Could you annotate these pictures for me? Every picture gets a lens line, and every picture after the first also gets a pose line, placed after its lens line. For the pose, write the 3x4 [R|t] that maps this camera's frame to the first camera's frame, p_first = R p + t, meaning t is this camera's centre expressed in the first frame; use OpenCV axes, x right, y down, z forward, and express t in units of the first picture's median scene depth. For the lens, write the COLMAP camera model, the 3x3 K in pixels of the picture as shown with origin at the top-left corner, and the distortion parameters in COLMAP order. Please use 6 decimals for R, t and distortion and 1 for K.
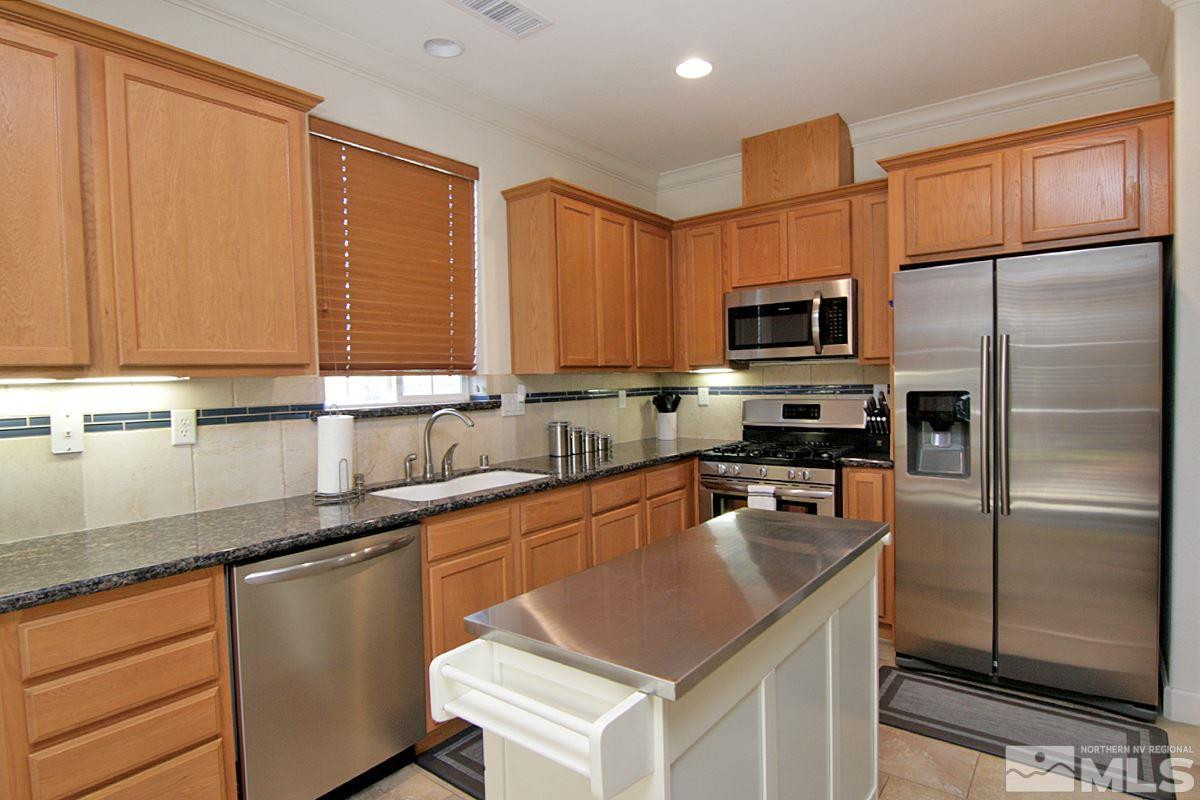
lens RADIAL K [[645.9, 0, 600.0], [0, 645.9, 400.0], [0, 0, 1]] dist [-0.001222, 0.000288]
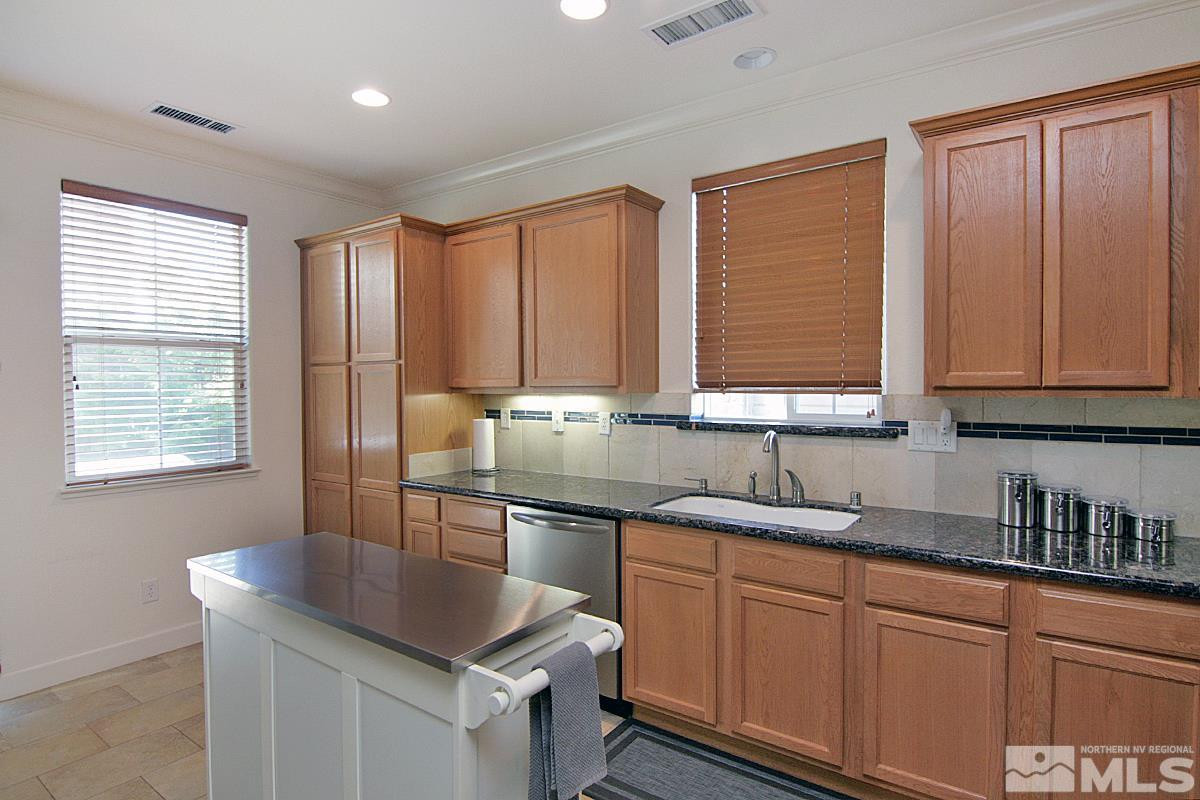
lens RADIAL K [[617.9, 0, 593.6], [0, 617.9, 398.1], [0, 0, 1]] dist [-0.021310, -0.000934]
pose [[0.034155, 0.048513, -0.998238, 0.719859], [-0.028553, 0.998461, 0.047547, -0.076379], [0.999009, 0.026878, 0.035487, 0.766140]]
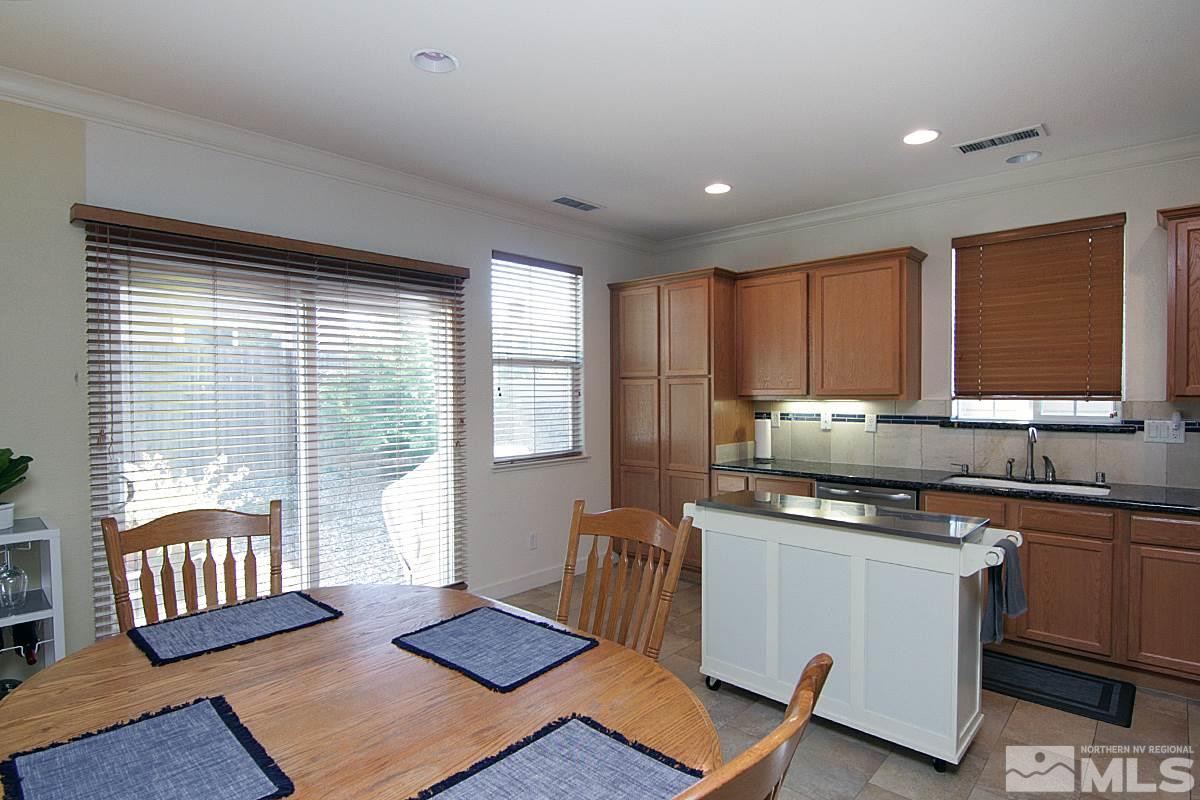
lens RADIAL K [[618.4, 0, 603.3], [0, 618.4, 405.1], [0, 0, 1]] dist [-0.001398, -0.014901]
pose [[-0.092651, 0.047263, -0.994576, 1.174087], [-0.025203, 0.998441, 0.049795, -0.077471], [0.995380, 0.029680, -0.091316, 0.271637]]
